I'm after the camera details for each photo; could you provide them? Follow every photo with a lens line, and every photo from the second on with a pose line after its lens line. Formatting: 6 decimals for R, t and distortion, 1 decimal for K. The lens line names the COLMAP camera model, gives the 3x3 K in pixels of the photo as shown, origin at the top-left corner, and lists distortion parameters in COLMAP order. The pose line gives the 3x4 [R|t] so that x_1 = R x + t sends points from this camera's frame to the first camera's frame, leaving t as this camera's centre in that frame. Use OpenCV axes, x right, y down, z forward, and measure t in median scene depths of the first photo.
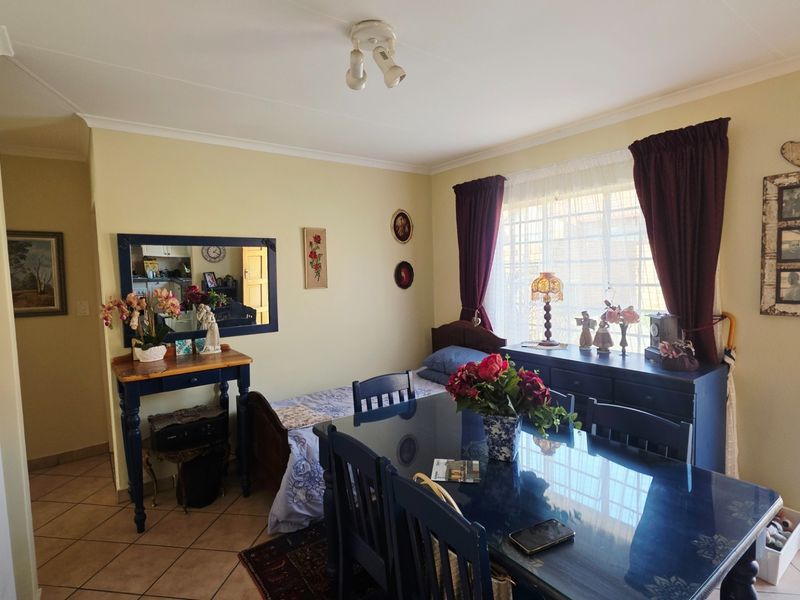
lens RADIAL K [[424.8, 0, 391.4], [0, 424.8, 299.5], [0, 0, 1]] dist [-0.002051, 0.001125]
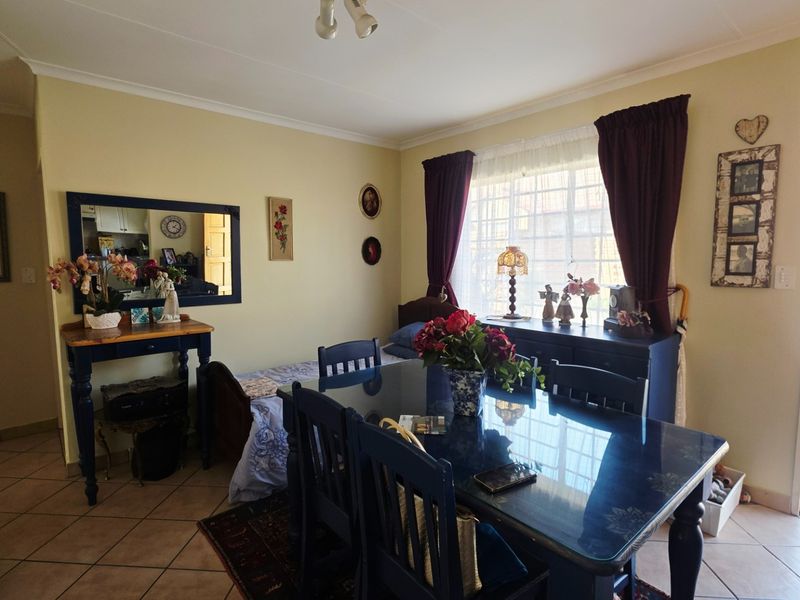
lens RADIAL K [[424.8, 0, 389.1], [0, 424.8, 298.7], [0, 0, 1]] dist [-0.002051, 0.001125]
pose [[0.997140, 0.015242, 0.074019, -0.001856], [-0.017123, 0.999544, 0.024852, 0.046180], [-0.073607, -0.026049, 0.996947, 0.008828]]
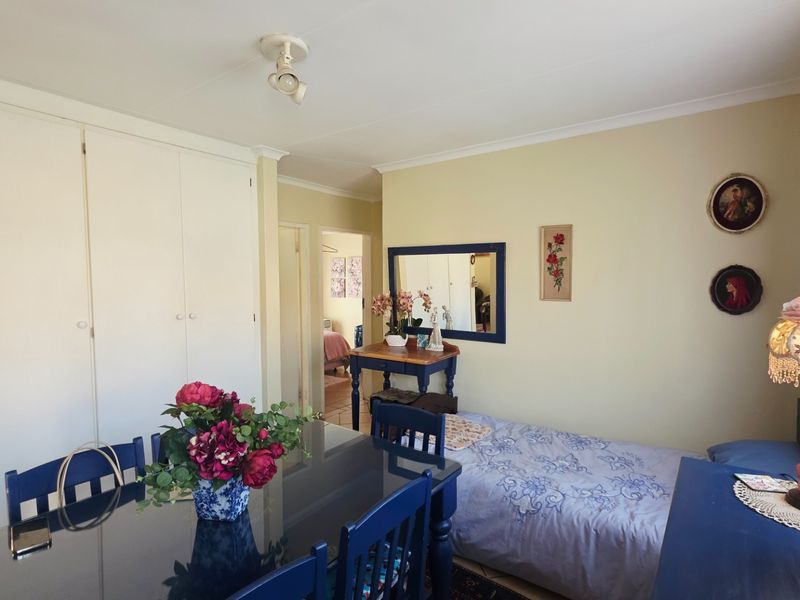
lens RADIAL K [[424.8, 0, 402.2], [0, 424.8, 299.4], [0, 0, 1]] dist [-0.002051, 0.001125]
pose [[0.301484, 0.073143, -0.950662, 0.688922], [-0.073134, 0.995890, 0.053429, -0.068448], [0.950662, 0.053418, 0.305594, 0.658433]]
